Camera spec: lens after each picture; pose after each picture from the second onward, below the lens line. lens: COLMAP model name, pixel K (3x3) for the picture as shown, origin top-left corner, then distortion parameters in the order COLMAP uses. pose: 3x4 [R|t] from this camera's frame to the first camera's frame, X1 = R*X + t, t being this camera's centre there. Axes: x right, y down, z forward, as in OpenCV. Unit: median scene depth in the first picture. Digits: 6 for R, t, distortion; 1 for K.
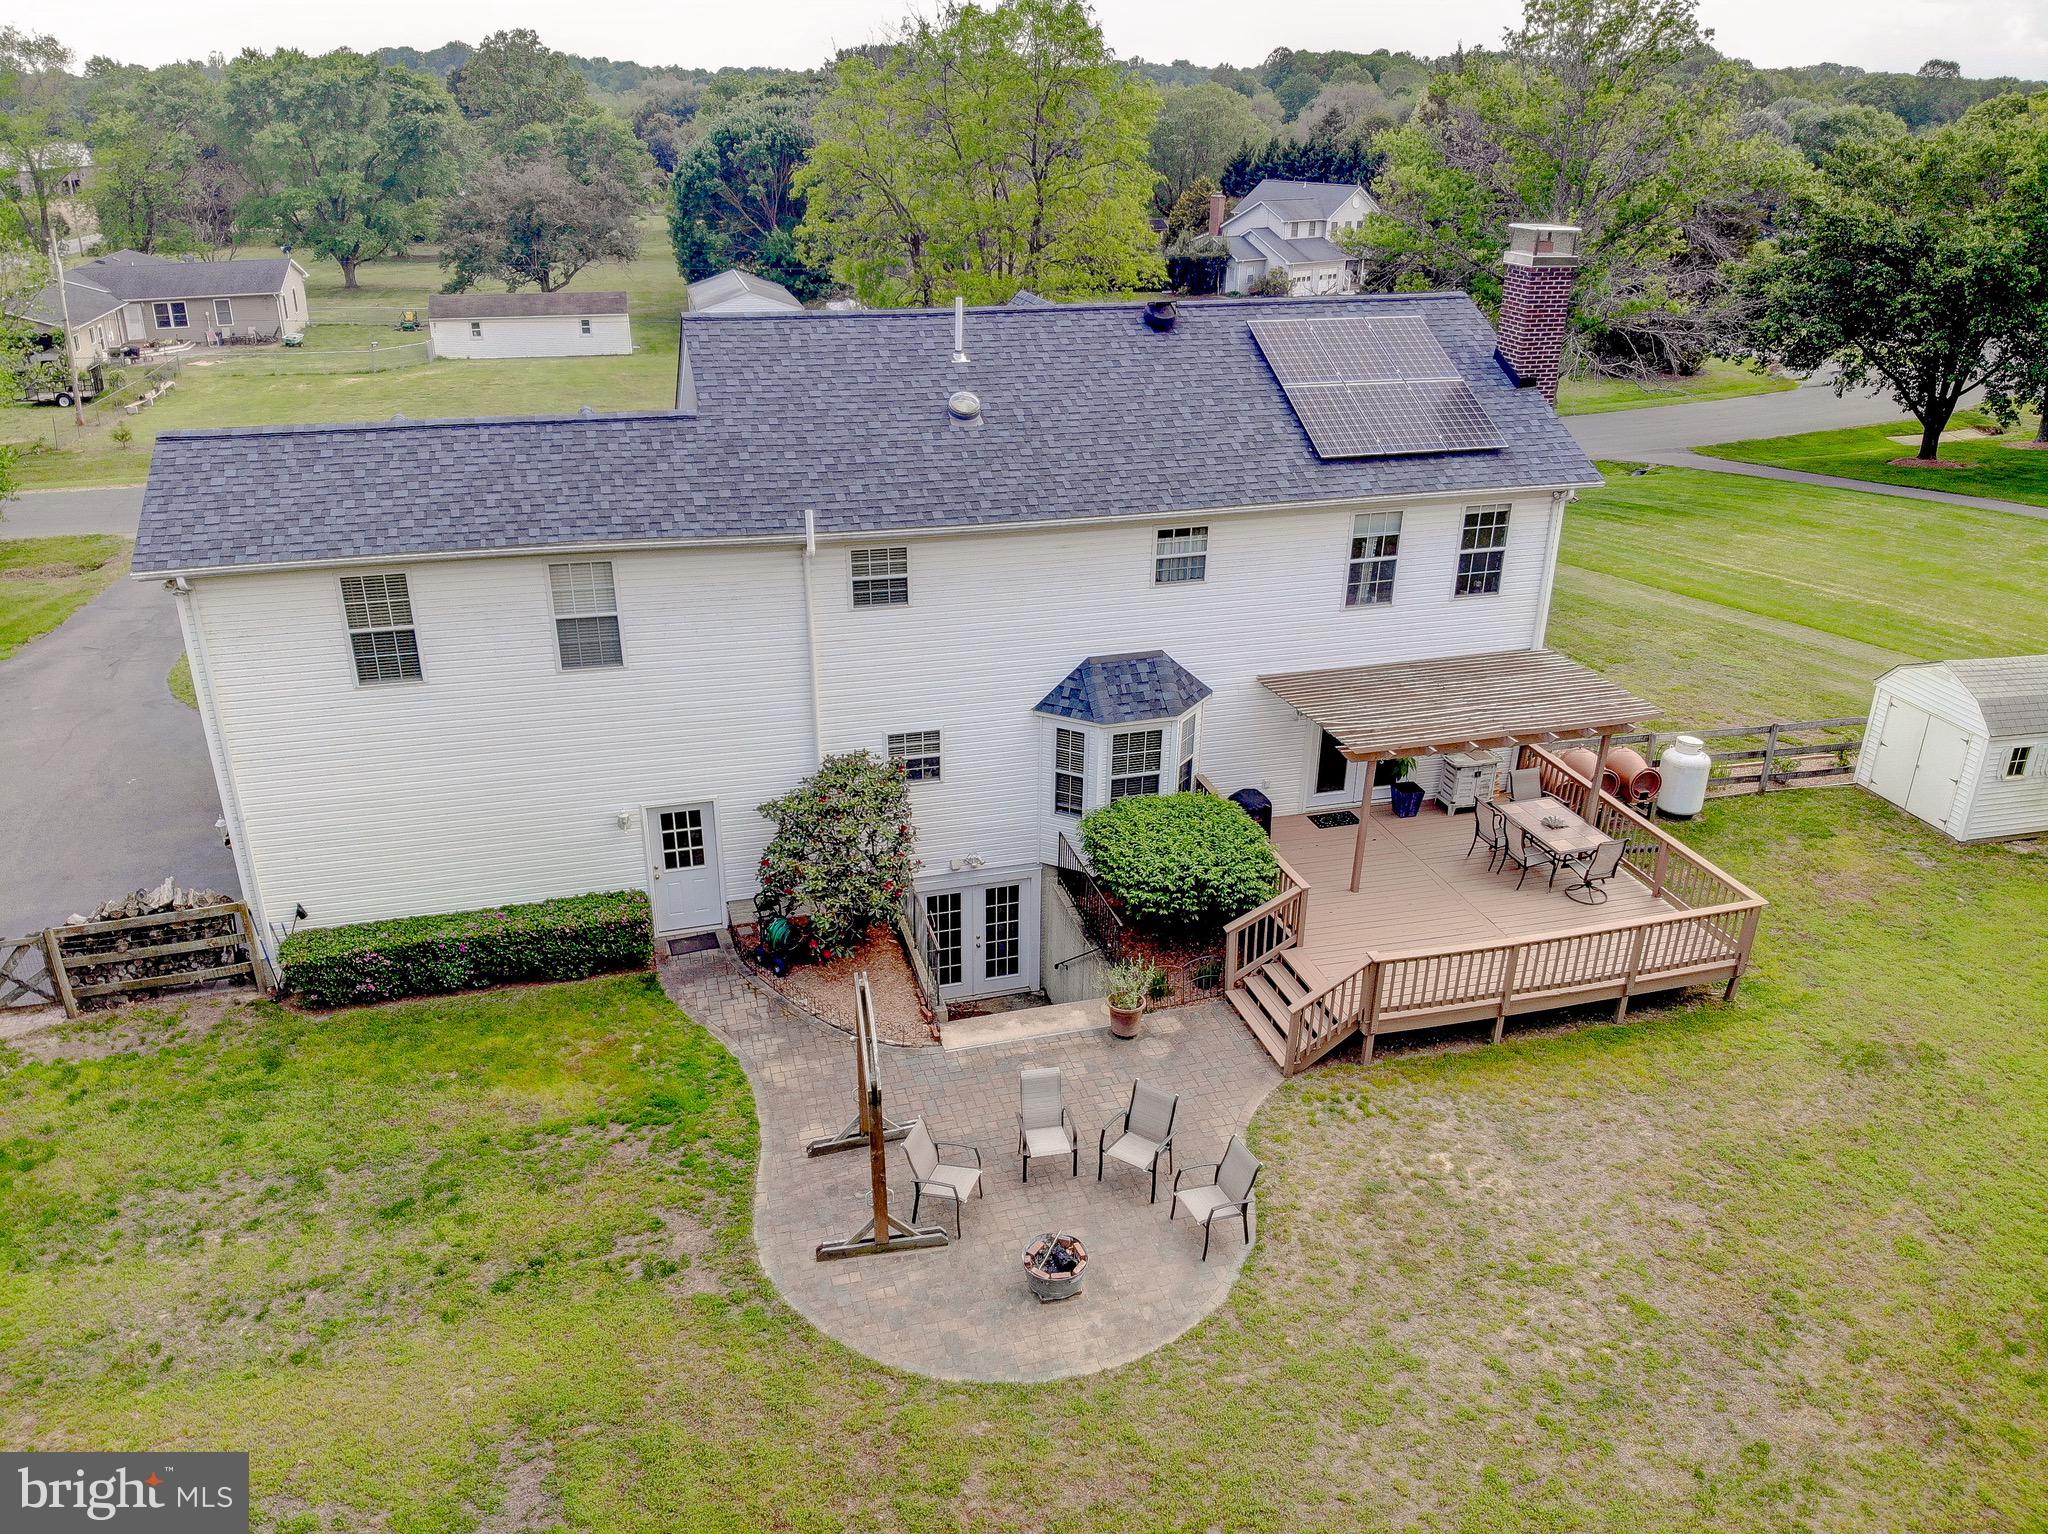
lens RADIAL K [[1496.0, 0, 1020.3], [0, 1496.0, 760.6], [0, 0, 1]] dist [0.074118, -0.187569]
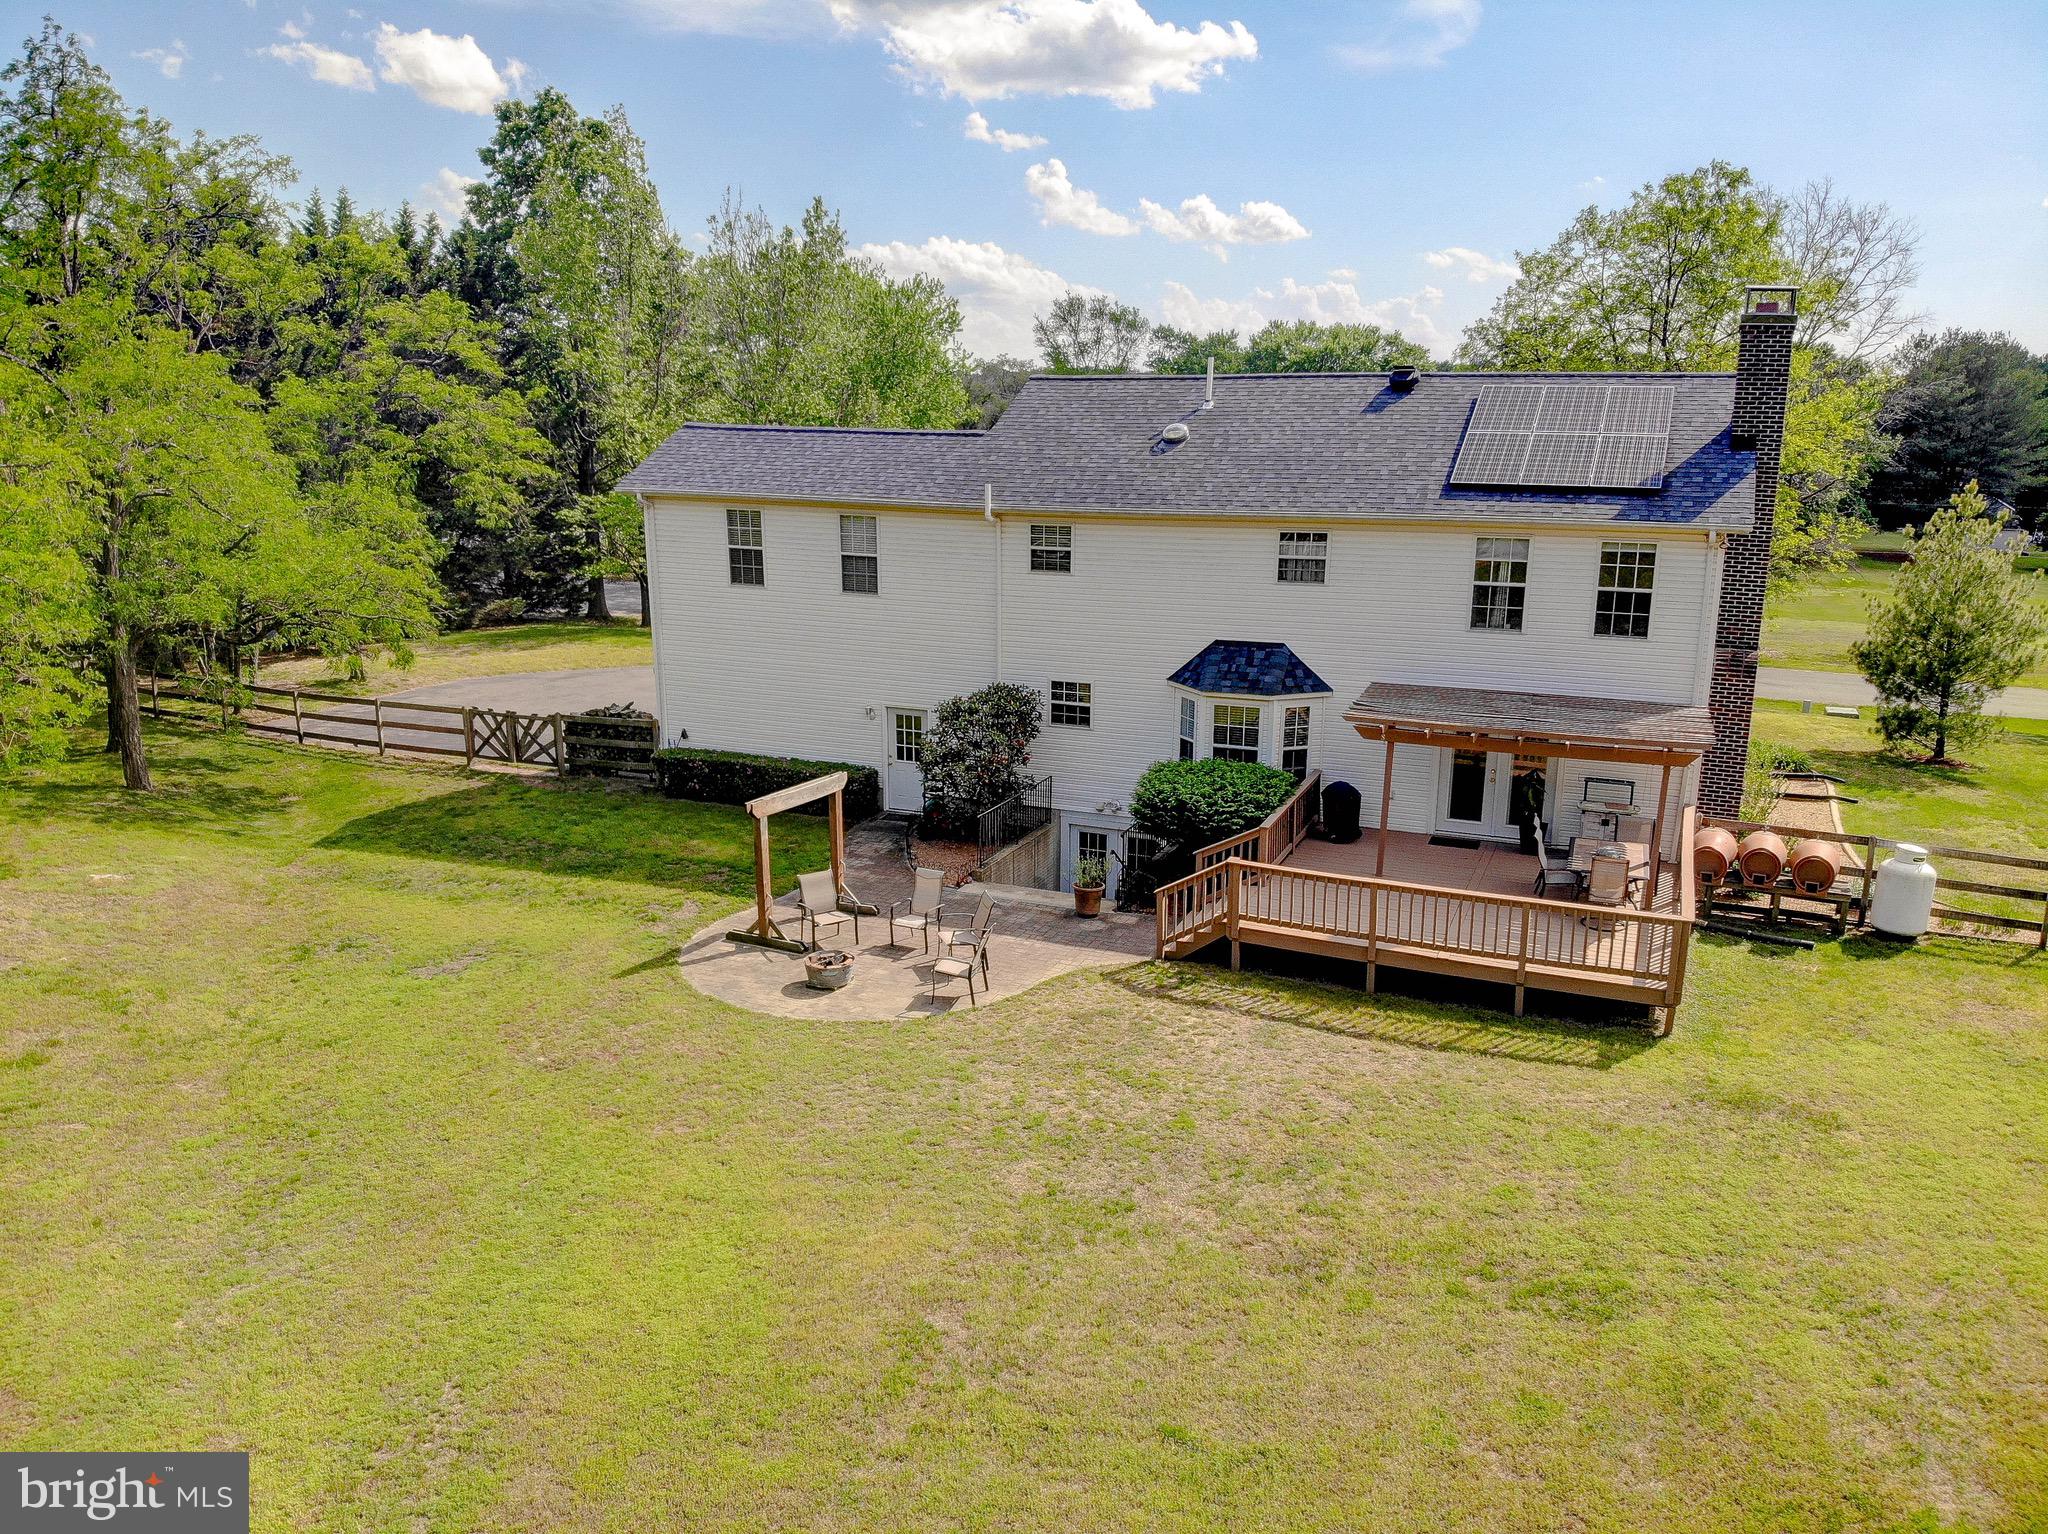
lens RADIAL K [[1496.0, 0, 1021.2], [0, 1496.0, 775.0], [0, 0, 1]] dist [0.074118, -0.187569]
pose [[0.778116, 0.145821, -0.610960, 0.660850], [-0.248909, 0.964632, -0.086776, 0.172841], [0.576697, 0.219595, 0.786892, 0.020393]]
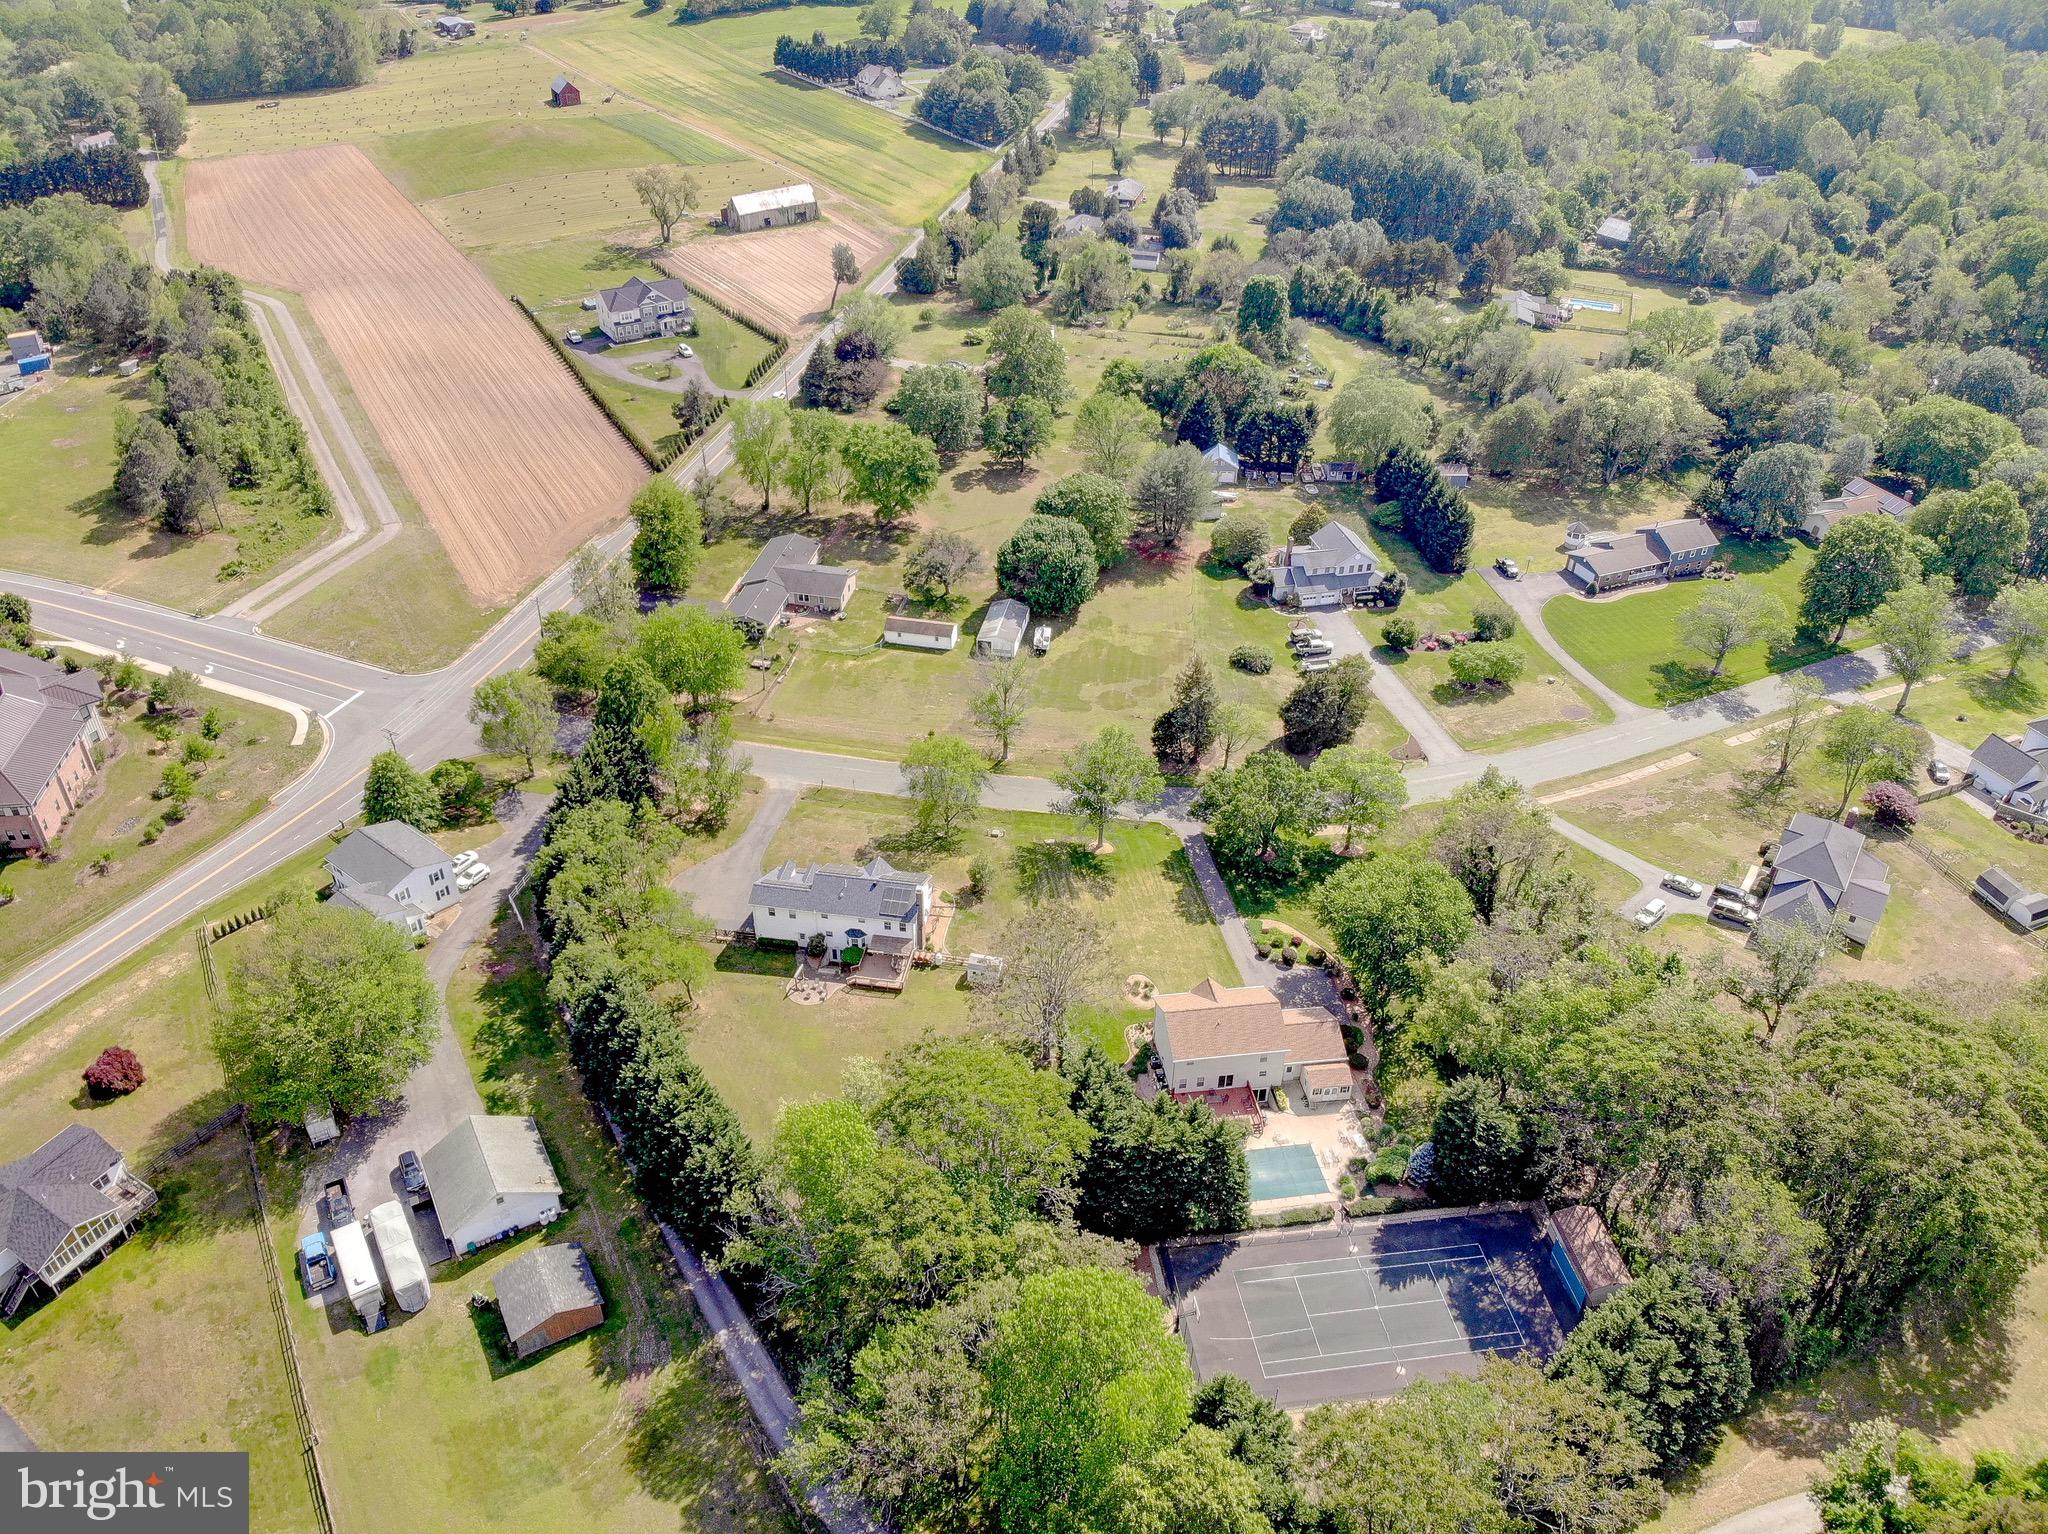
lens RADIAL K [[1496.0, 0, 1036.4], [0, 1496.0, 766.5], [0, 0, 1]] dist [0.074118, -0.187569]
pose [[0.908832, 0.249919, -0.334014, 3.466196], [-0.174053, 0.954830, 0.240845, -3.049401], [0.379118, -0.160751, 0.911279, -5.890642]]
